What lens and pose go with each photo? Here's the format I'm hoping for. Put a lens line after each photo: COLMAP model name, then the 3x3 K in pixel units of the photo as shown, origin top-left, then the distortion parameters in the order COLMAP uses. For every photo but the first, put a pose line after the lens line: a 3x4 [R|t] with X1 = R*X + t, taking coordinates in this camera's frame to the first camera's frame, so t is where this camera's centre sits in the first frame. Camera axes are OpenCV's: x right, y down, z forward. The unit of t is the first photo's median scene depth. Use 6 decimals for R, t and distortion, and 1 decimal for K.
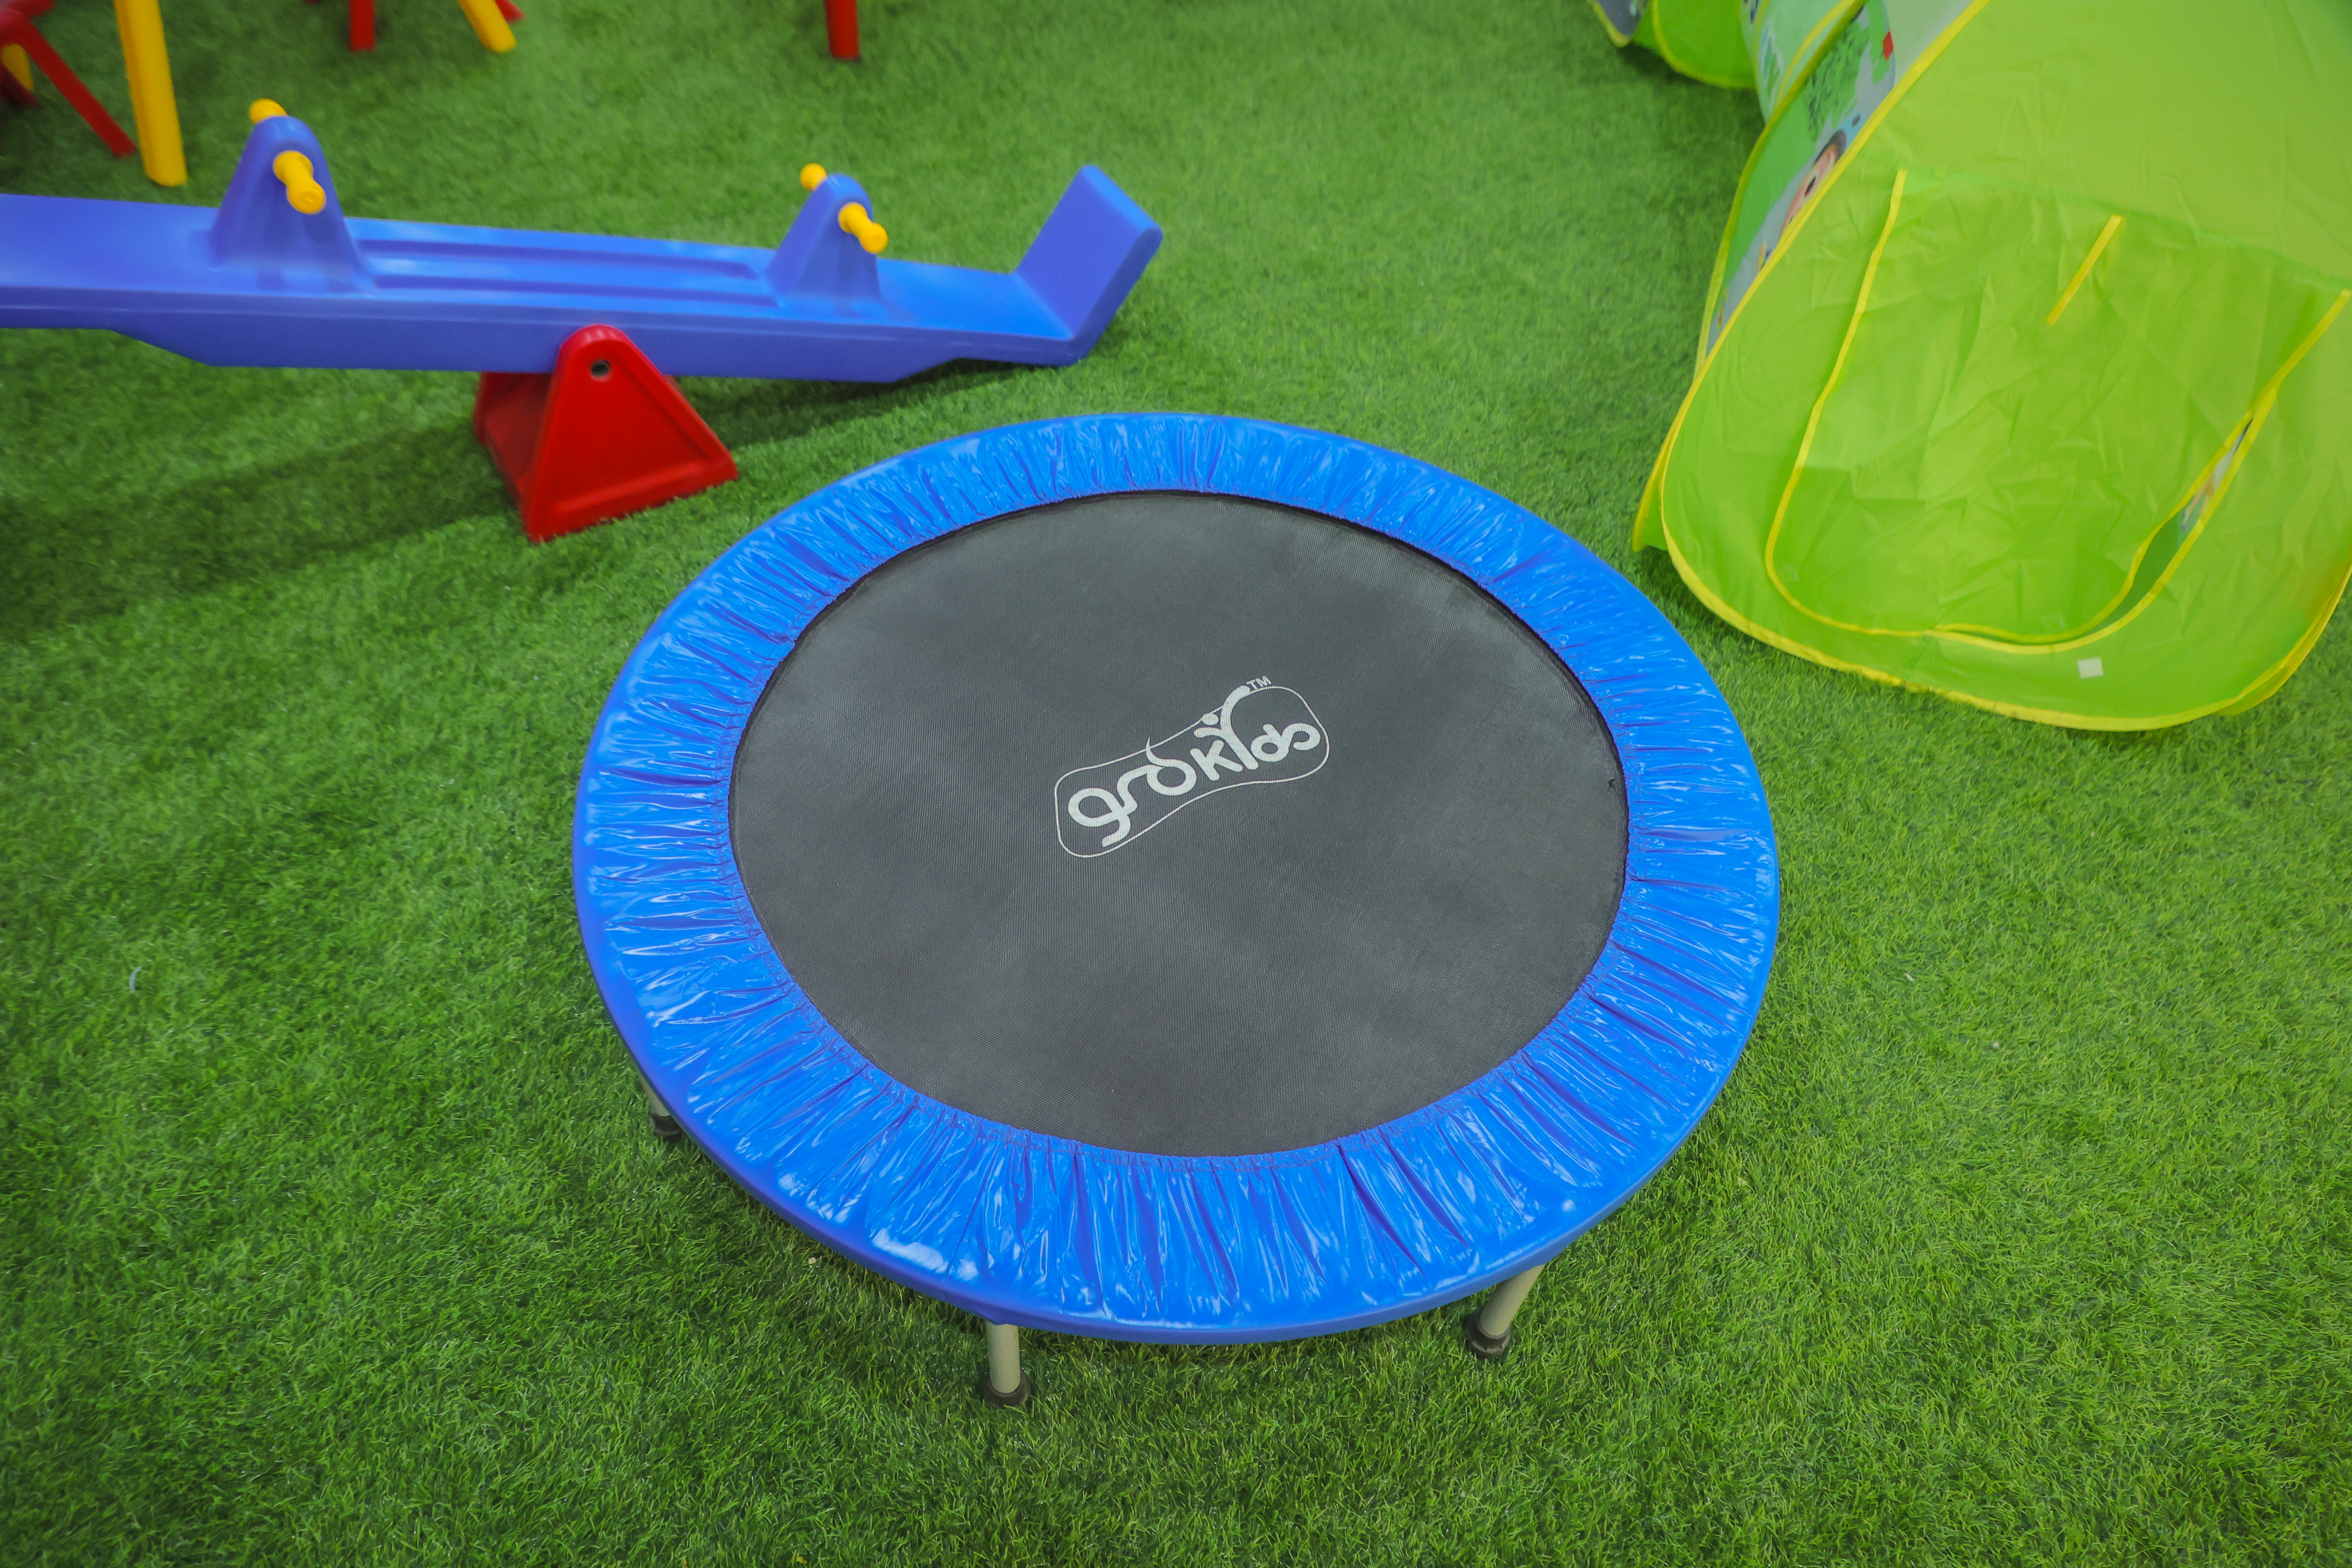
lens RADIAL K [[1580.6, 0, 1176.0], [0, 1580.6, 784.0], [0, 0, 1]] dist [-0.052192, 0.004221]
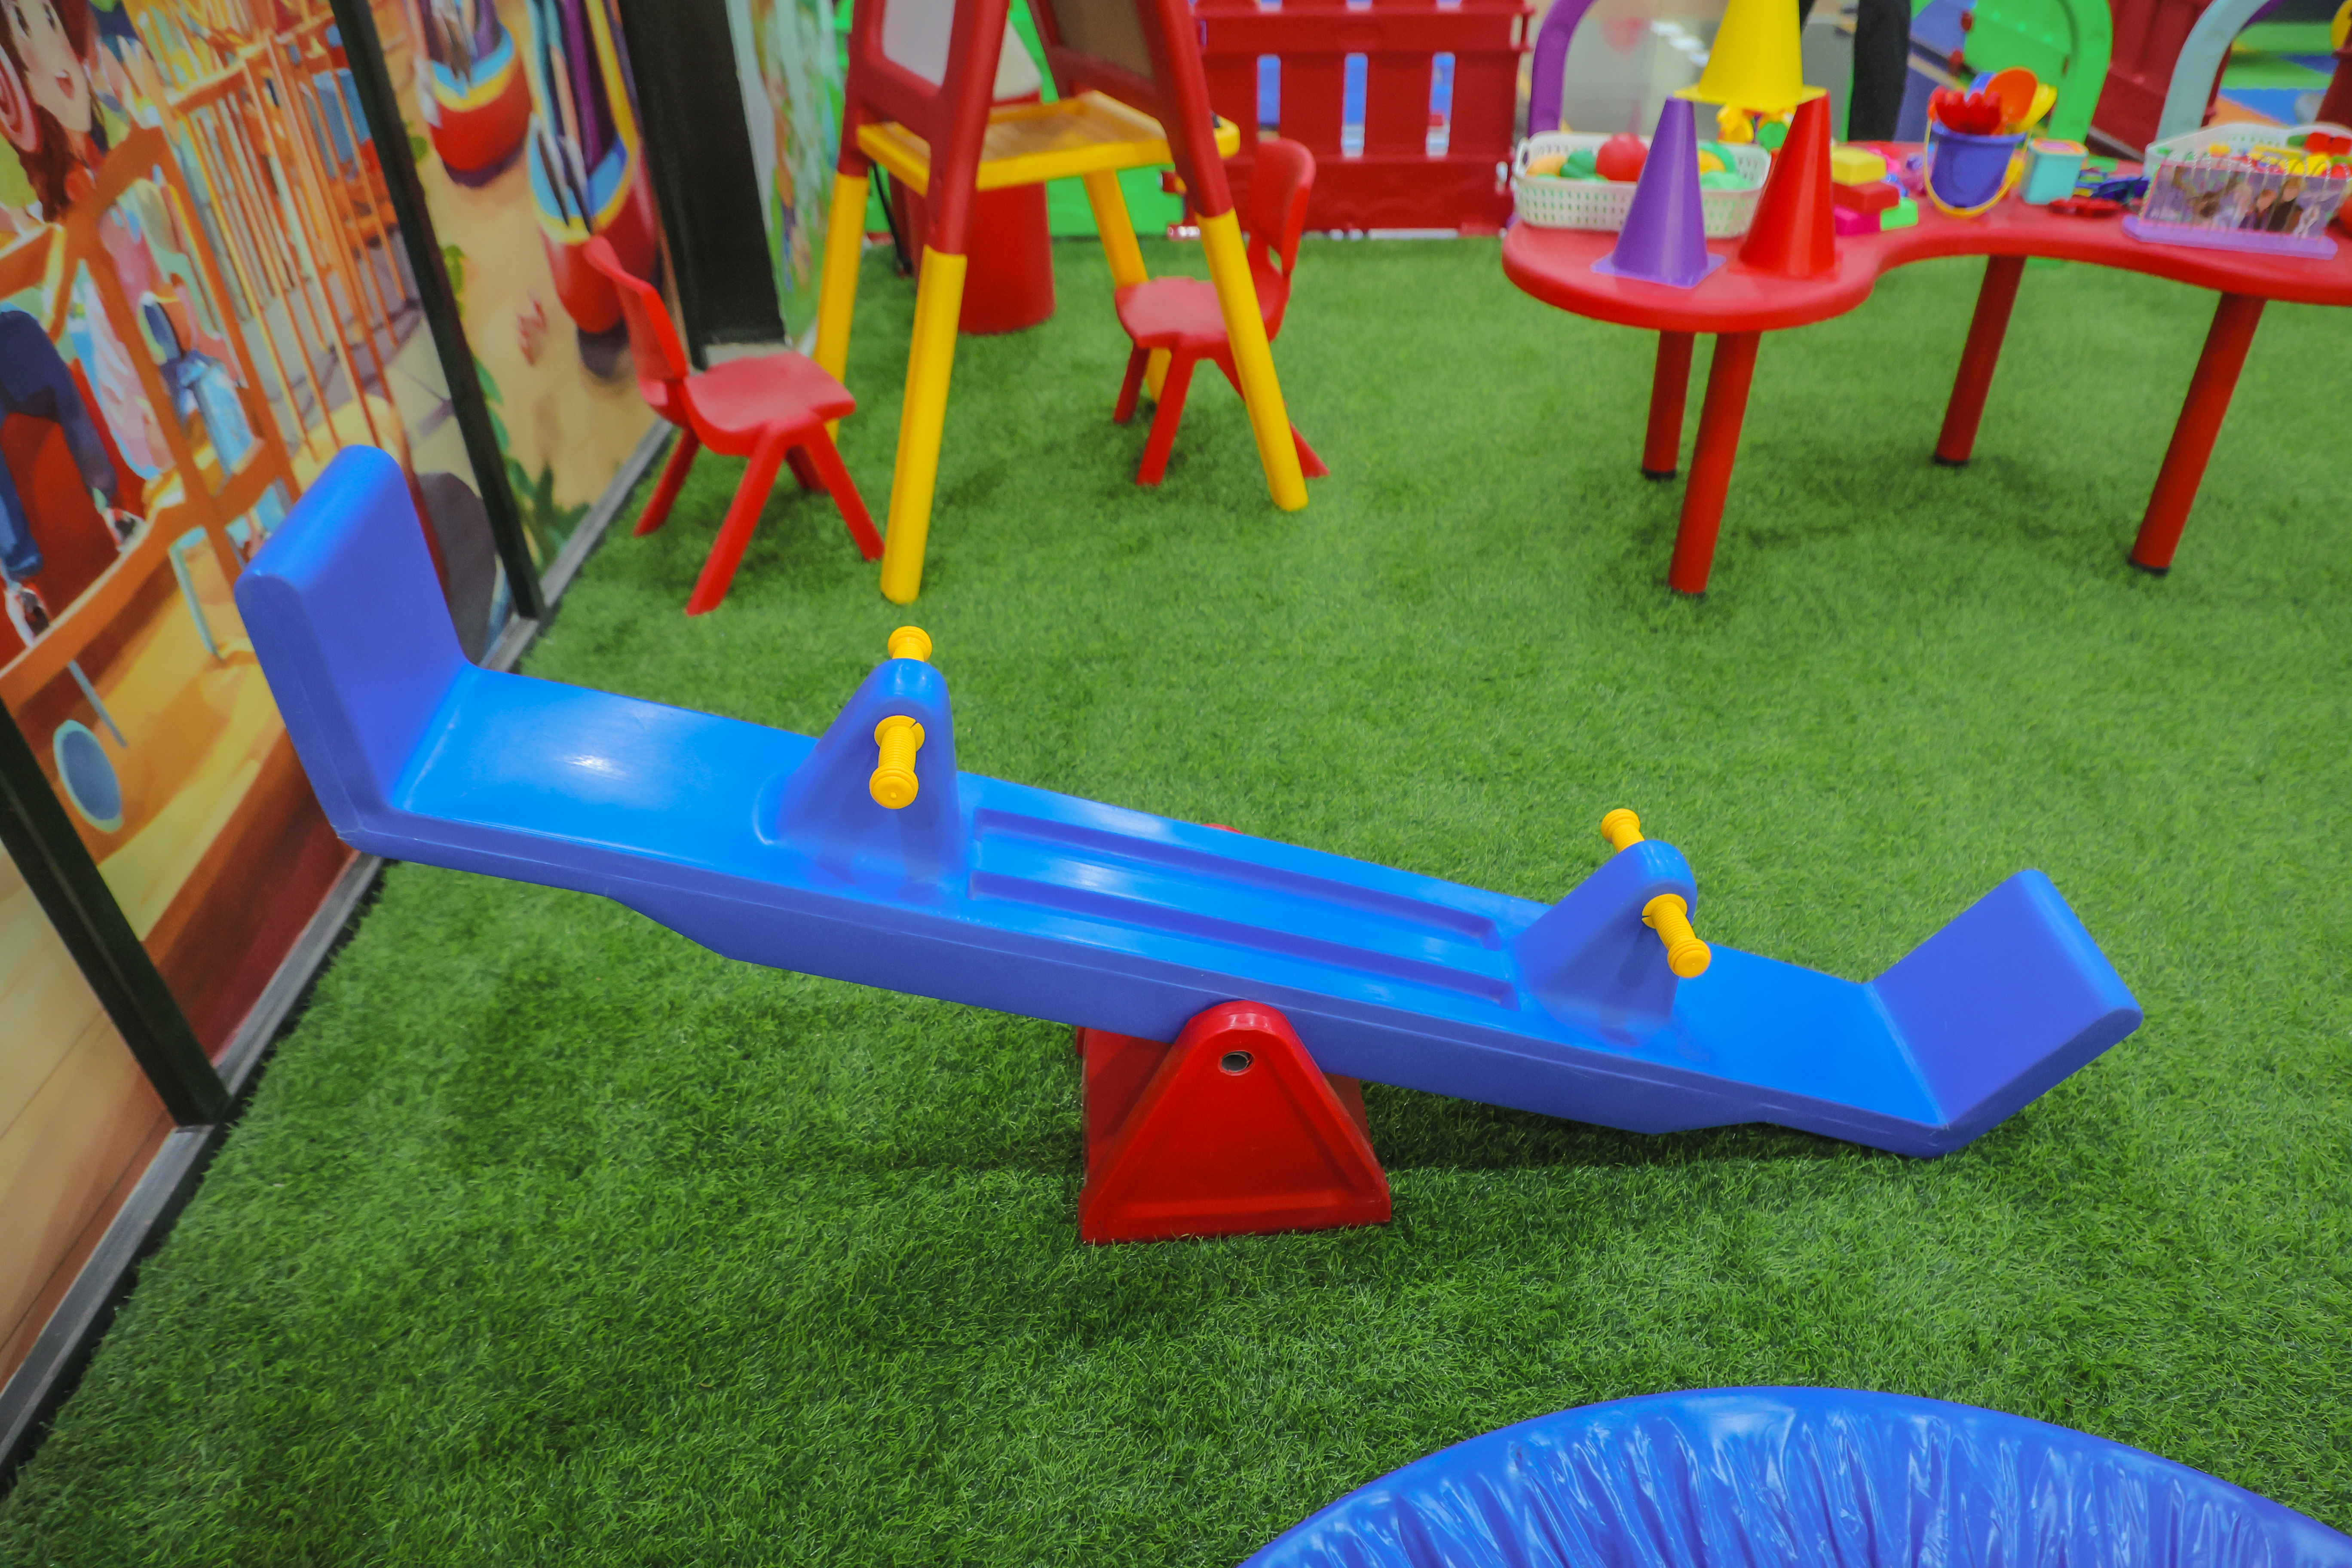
lens RADIAL K [[1592.2, 0, 1176.0], [0, 1592.2, 784.0], [0, 0, 1]] dist [-0.092736, 0.043116]
pose [[0.879949, 0.222336, -0.419830, -0.106154], [-0.312380, 0.936603, -0.158726, -0.214245], [0.357923, 0.270818, 0.893615, 0.283198]]
